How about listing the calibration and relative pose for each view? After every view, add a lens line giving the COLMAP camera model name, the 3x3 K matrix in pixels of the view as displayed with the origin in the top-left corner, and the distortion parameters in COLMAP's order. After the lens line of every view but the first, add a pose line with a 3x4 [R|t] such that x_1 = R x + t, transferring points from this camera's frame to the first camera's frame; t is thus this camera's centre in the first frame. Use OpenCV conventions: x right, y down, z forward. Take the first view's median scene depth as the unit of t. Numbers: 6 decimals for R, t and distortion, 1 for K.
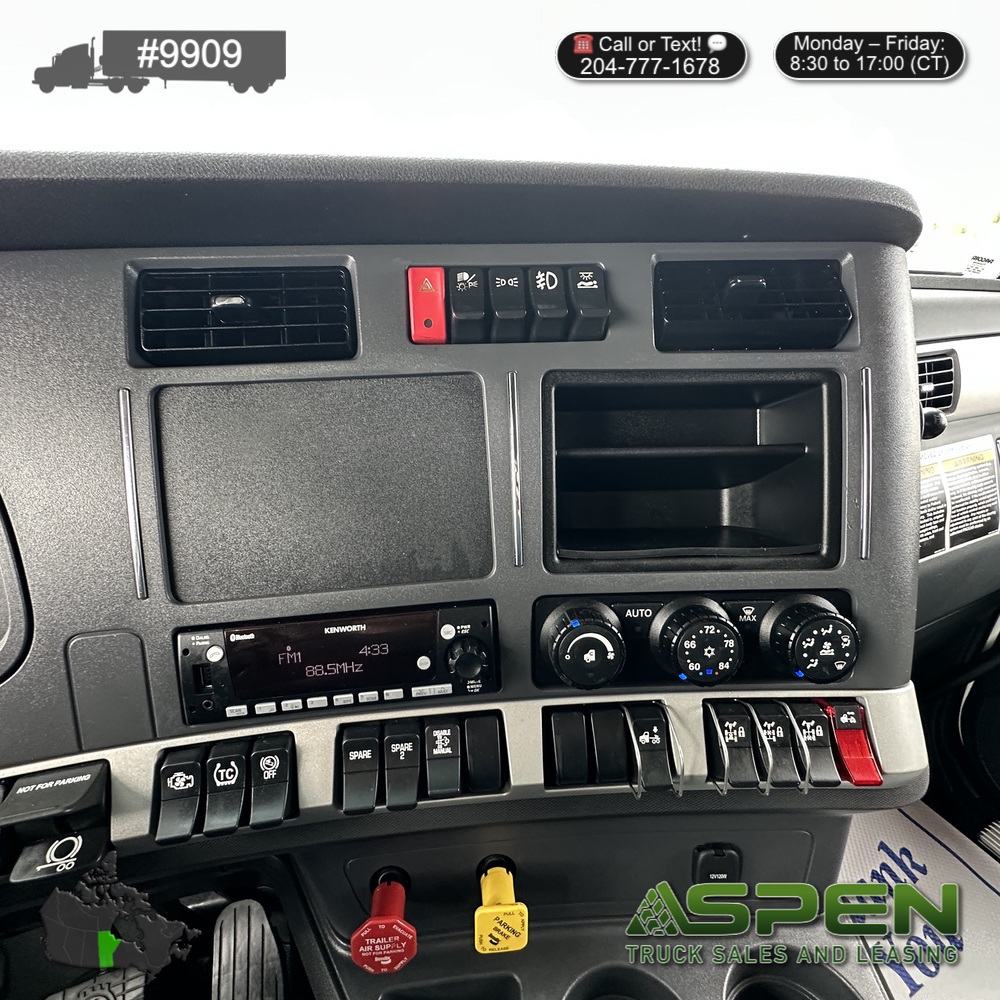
lens RADIAL K [[531.4, 0, 500.0], [0, 531.4, 500.0], [0, 0, 1]] dist [-0.001344, -0.001429]
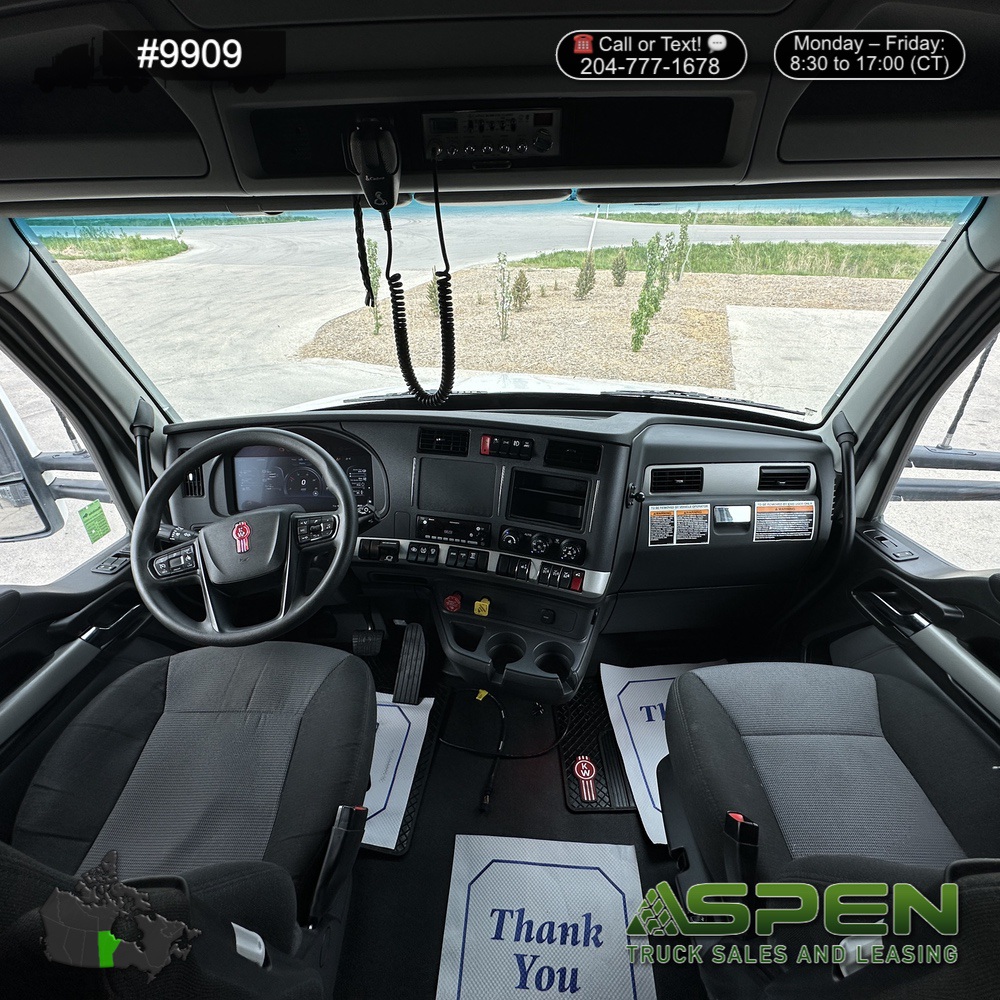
lens RADIAL K [[531.4, 0, 500.0], [0, 531.4, 500.0], [0, 0, 1]] dist [-0.001344, -0.001429]
pose [[0.938474, 0.183432, -0.292609, 1.166343], [-0.156030, 0.981082, 0.114598, -0.438350], [0.308094, -0.061892, 0.949340, -2.677894]]
